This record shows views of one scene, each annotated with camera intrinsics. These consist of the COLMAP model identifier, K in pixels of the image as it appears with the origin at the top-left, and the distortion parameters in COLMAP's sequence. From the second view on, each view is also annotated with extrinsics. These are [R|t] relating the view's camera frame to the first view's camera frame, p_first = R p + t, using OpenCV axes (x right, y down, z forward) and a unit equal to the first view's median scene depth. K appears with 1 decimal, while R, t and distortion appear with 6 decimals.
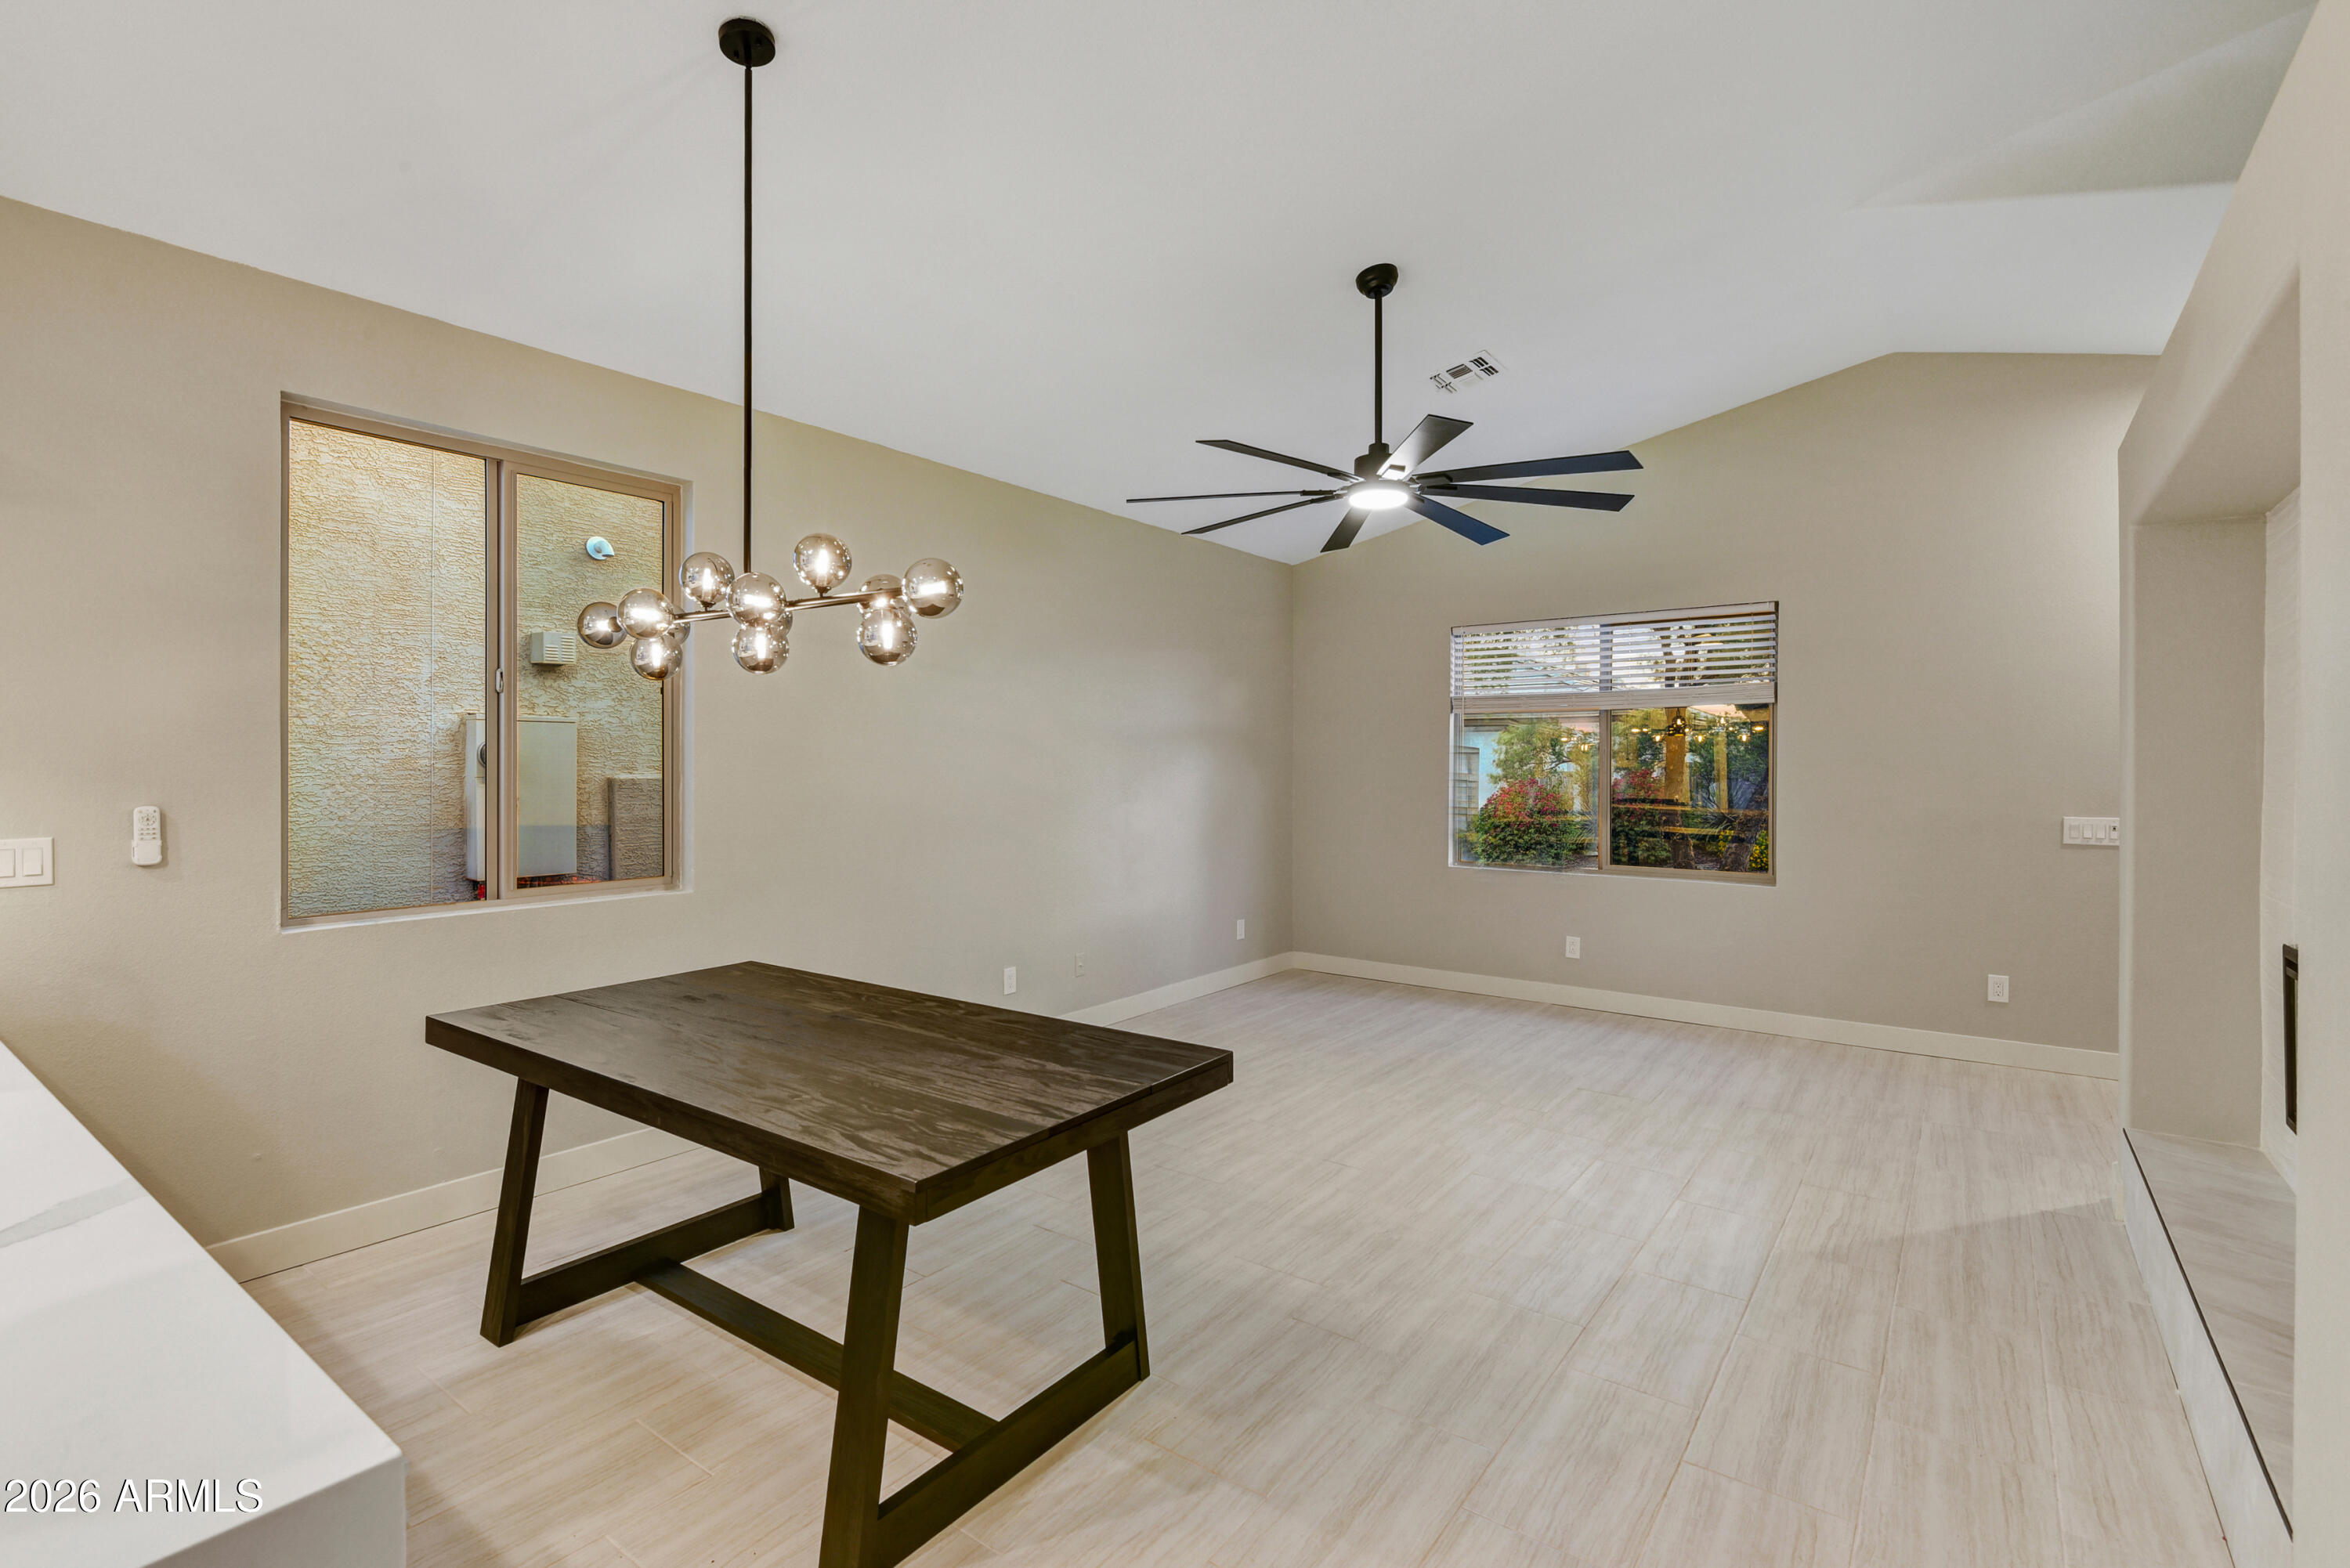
lens RADIAL K [[1081.2, 0, 1172.1], [0, 1081.2, 765.3], [0, 0, 1]] dist [0.005347, -0.006458]
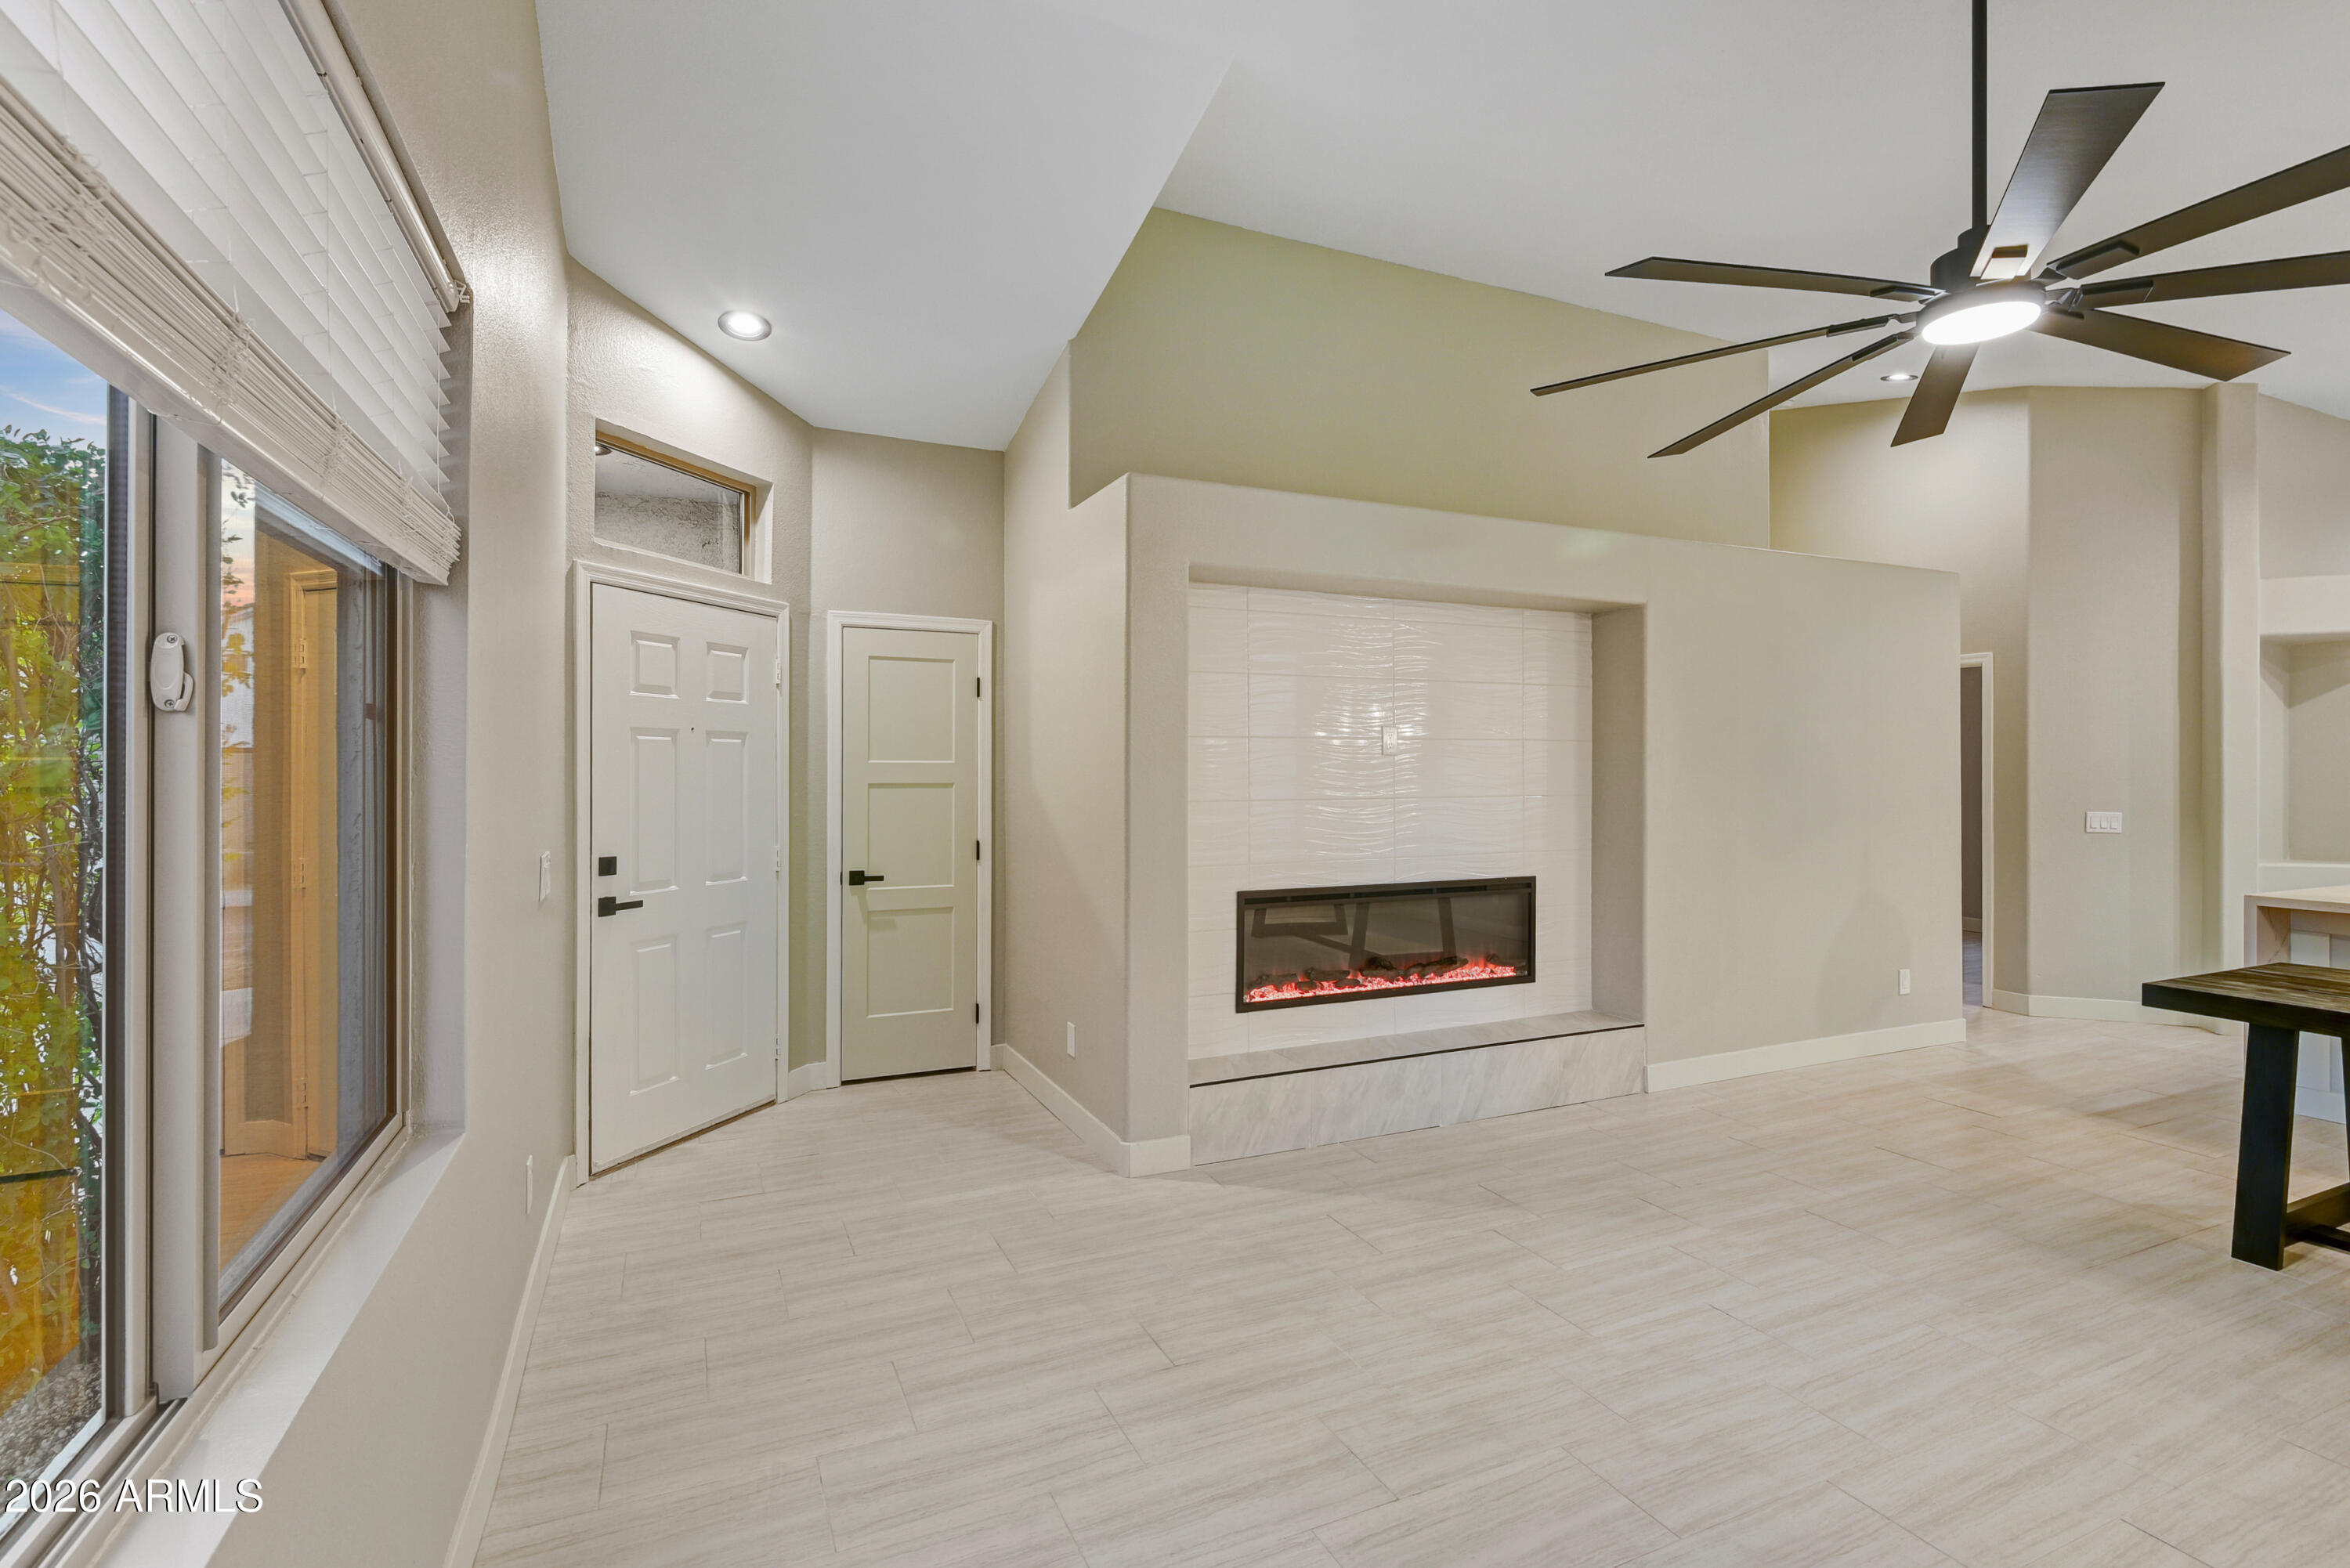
lens RADIAL K [[1081.2, 0, 1166.4], [0, 1081.2, 768.7], [0, 0, 1]] dist [0.005347, -0.006458]
pose [[-0.871866, -0.004785, 0.489721, 0.328859], [-0.002790, 0.999985, 0.004803, -0.008754], [-0.489736, 0.002821, -0.871866, 1.974554]]
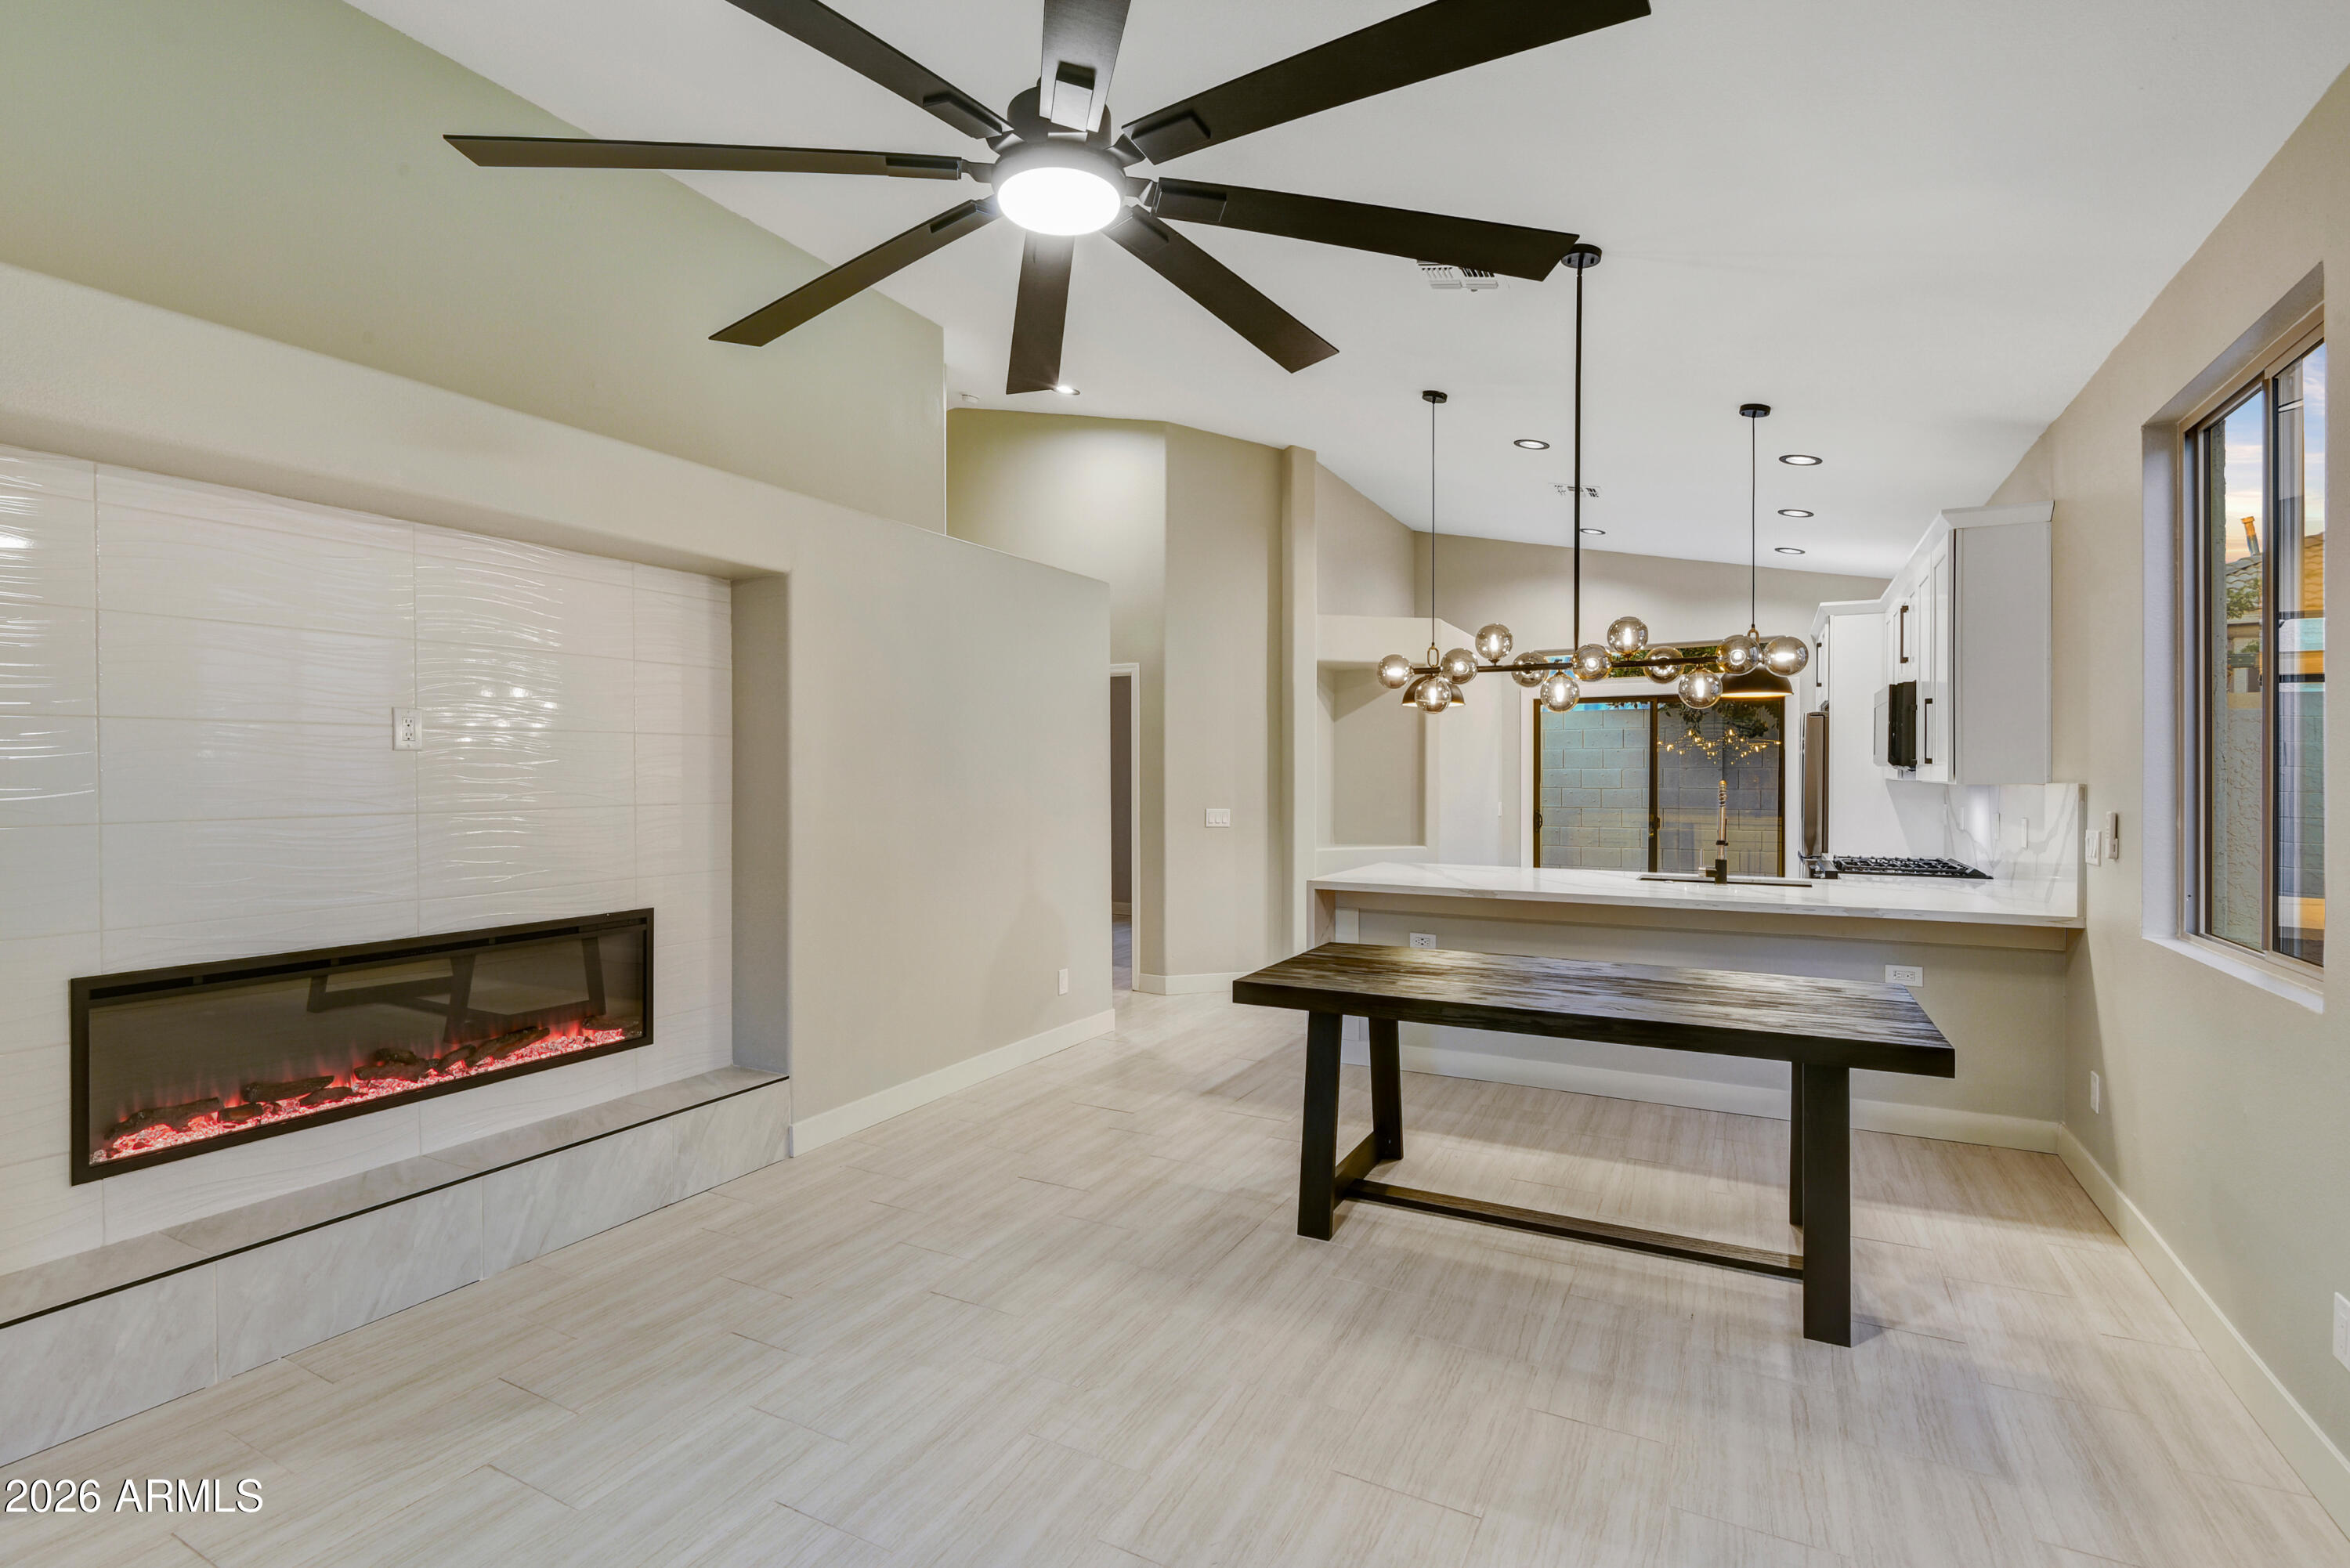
lens RADIAL K [[1097.4, 0, 1163.3], [0, 1097.4, 784.6], [0, 0, 1]] dist [-0.004667, -0.002614]
pose [[-0.990140, -0.001382, -0.140076, 0.240813], [-0.003177, 0.999916, 0.012589, -0.003486], [0.140047, 0.012910, -0.990061, 1.673492]]
